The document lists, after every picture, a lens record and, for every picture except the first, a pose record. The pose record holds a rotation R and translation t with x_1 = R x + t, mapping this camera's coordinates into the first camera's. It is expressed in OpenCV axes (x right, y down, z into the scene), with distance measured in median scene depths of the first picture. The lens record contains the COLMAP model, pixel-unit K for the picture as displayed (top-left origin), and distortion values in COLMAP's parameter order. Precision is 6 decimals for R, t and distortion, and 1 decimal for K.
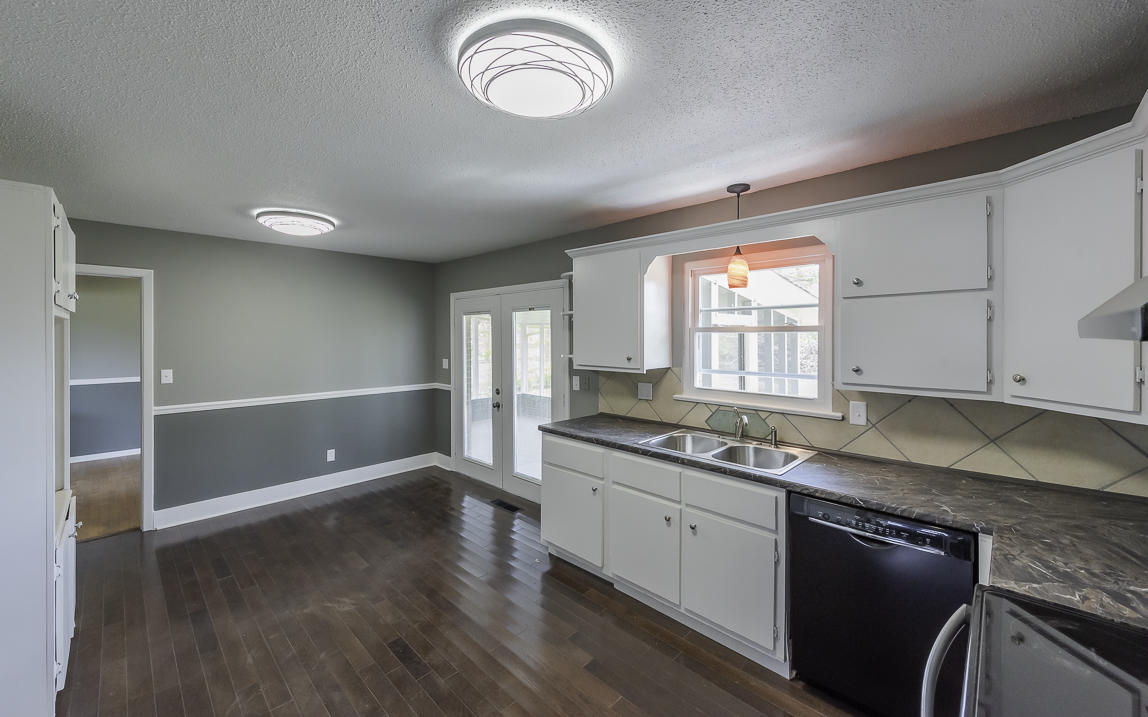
lens RADIAL K [[439.9, 0, 579.3], [0, 439.9, 335.5], [0, 0, 1]] dist [0.000333, -0.000065]
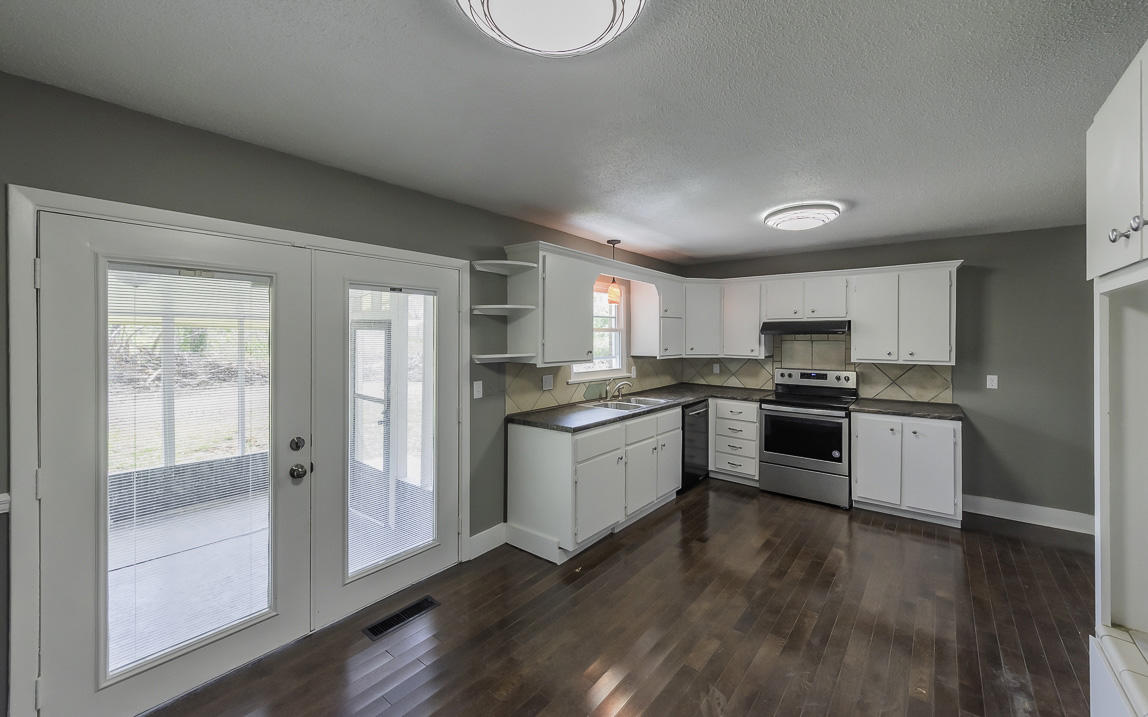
lens RADIAL K [[439.9, 0, 579.3], [0, 439.9, 335.5], [0, 0, 1]] dist [0.000333, -0.000065]
pose [[-0.080954, 0.006561, 0.996696, -1.181136], [0.001331, 0.999978, -0.006475, 0.016417], [-0.996717, 0.000803, -0.080961, 1.217573]]
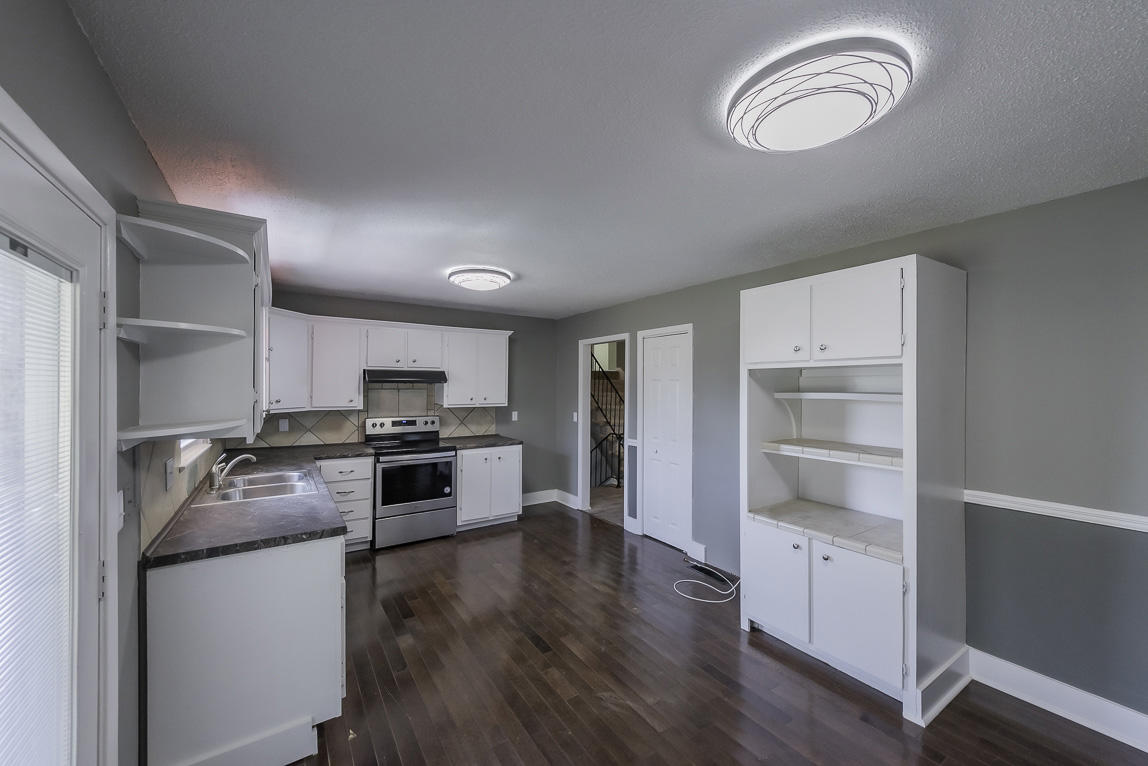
lens RADIAL K [[443.6, 0, 574.0], [0, 443.6, 383.0], [0, 0, 1]] dist [0.000082, -0.000018]
pose [[-0.973001, 0.002479, 0.230788, -0.630746], [0.002155, 0.999996, -0.001659, 0.006408], [-0.230792, -0.001117, -0.973003, 1.755978]]
